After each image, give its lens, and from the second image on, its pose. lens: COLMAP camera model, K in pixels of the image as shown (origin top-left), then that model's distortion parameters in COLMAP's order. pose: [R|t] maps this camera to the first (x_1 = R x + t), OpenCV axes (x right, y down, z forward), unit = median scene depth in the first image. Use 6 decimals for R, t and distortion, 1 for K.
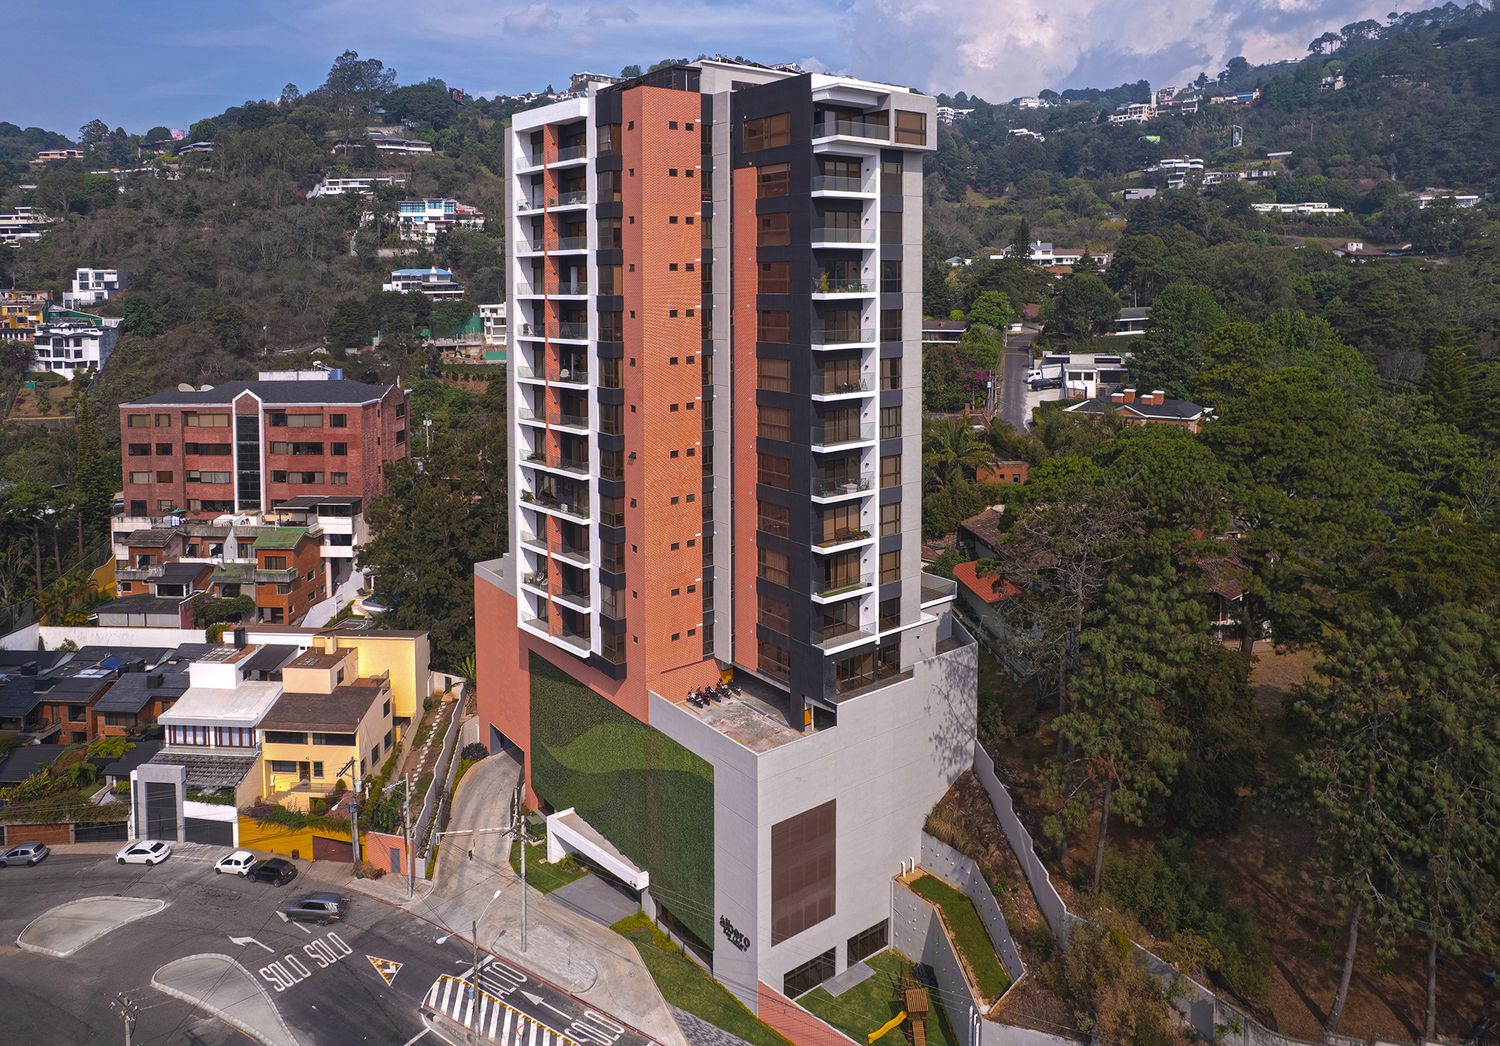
lens RADIAL K [[993.0, 0, 749.9], [0, 993.0, 541.6], [0, 0, 1]] dist [-0.038715, 0.000647]
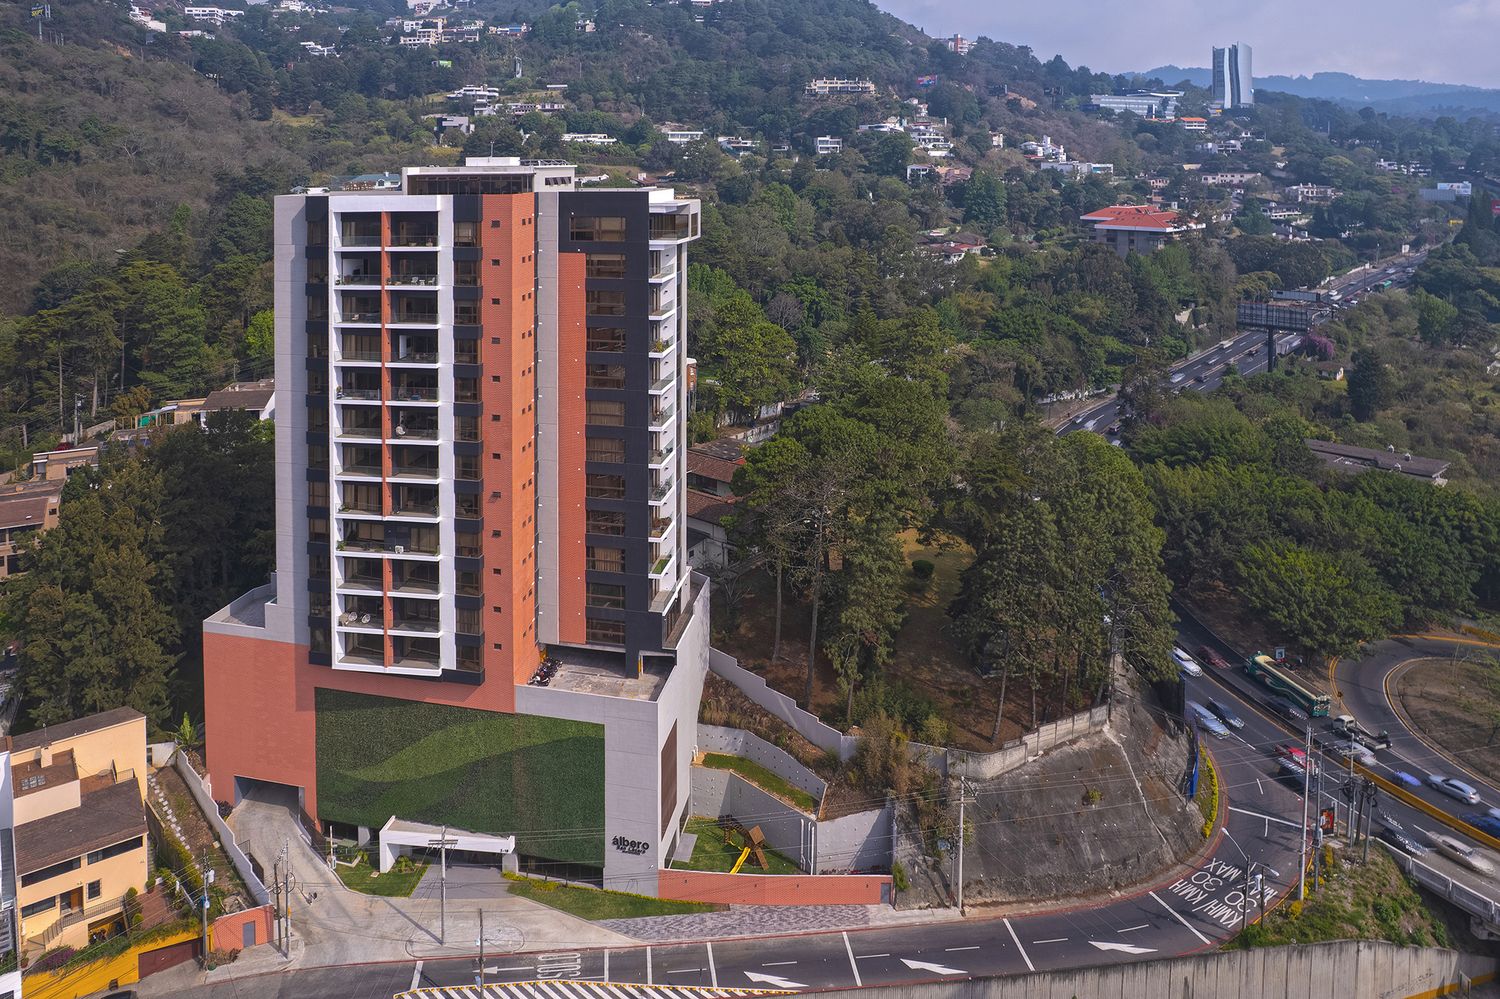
lens RADIAL K [[959.4, 0, 750.0], [0, 959.4, 499.5], [0, 0, 1]] dist [-0.060149, 0.051410]
pose [[0.767427, -0.196714, 0.610212, -0.512245], [0.158170, 0.980439, 0.117144, -0.147455], [-0.621320, 0.006618, 0.783529, -0.059879]]
